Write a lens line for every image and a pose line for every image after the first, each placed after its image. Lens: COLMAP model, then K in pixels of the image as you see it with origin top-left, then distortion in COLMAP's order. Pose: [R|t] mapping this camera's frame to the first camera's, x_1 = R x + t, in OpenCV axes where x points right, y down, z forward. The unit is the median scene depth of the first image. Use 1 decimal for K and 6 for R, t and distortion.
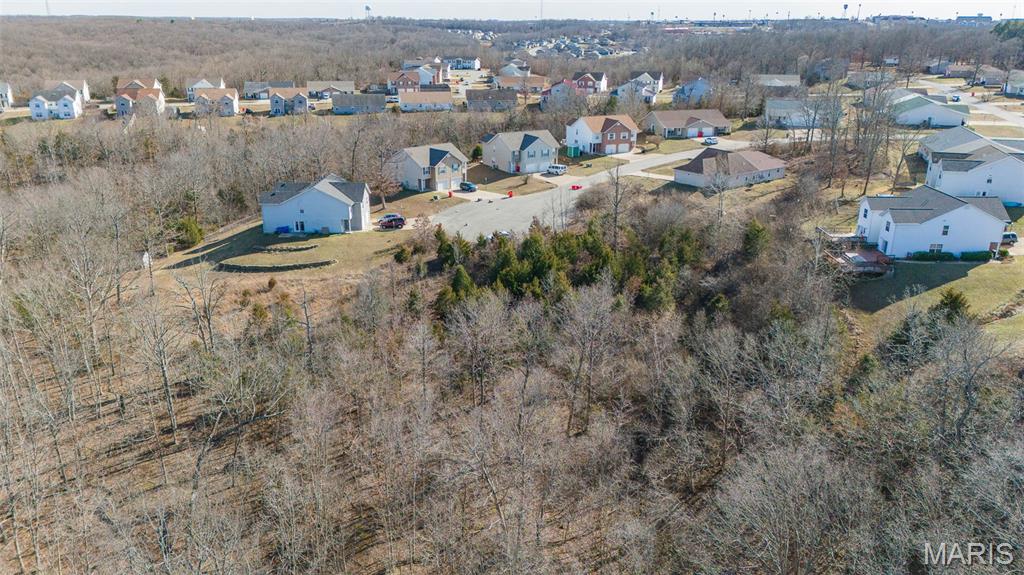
lens RADIAL K [[764.1, 0, 511.8], [0, 764.1, 270.6], [0, 0, 1]] dist [0.087003, -0.089454]
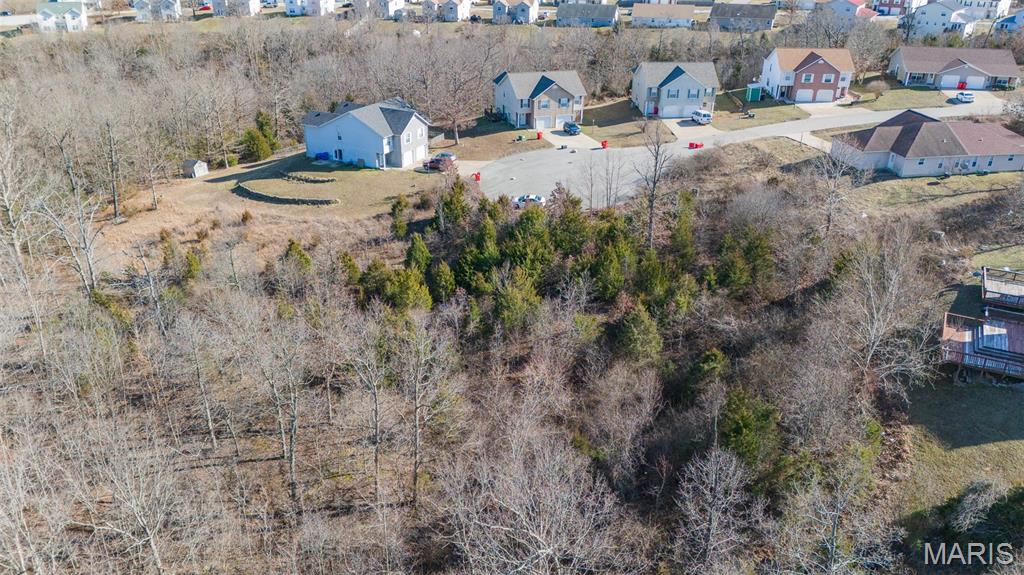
lens RADIAL K [[764.1, 0, 511.8], [0, 764.1, 270.6], [0, 0, 1]] dist [0.087003, -0.089454]
pose [[0.892991, 0.189308, -0.408325, 0.217546], [-0.143655, 0.979671, 0.140028, -0.058879], [0.426532, -0.066386, 0.902033, 0.204530]]
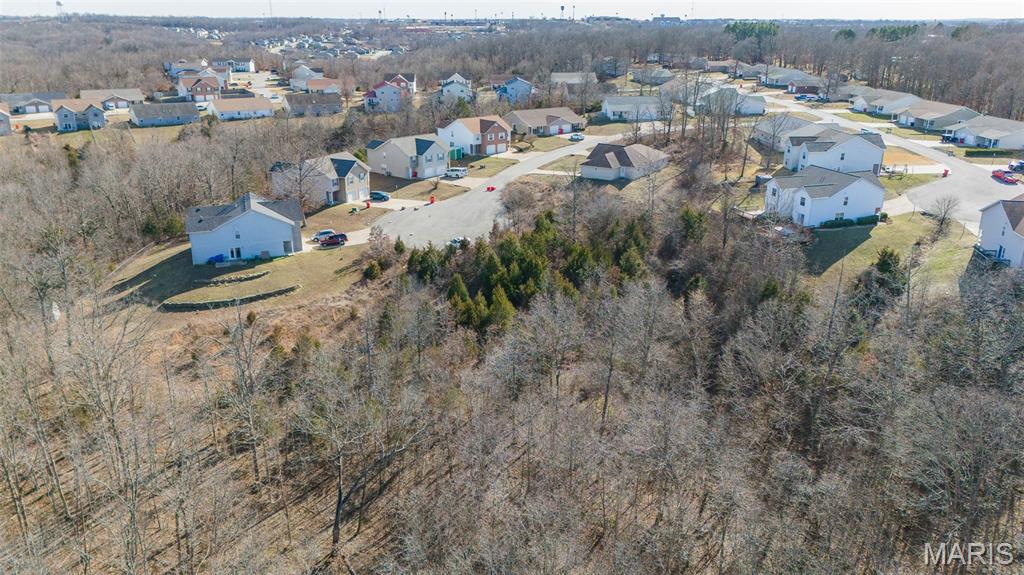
lens RADIAL K [[764.1, 0, 511.8], [0, 764.1, 270.6], [0, 0, 1]] dist [0.087003, -0.089454]
pose [[0.939867, -0.108658, 0.323795, -0.198337], [0.107891, 0.993954, 0.020376, -0.015255], [-0.324051, 0.015783, 0.945908, 0.023414]]
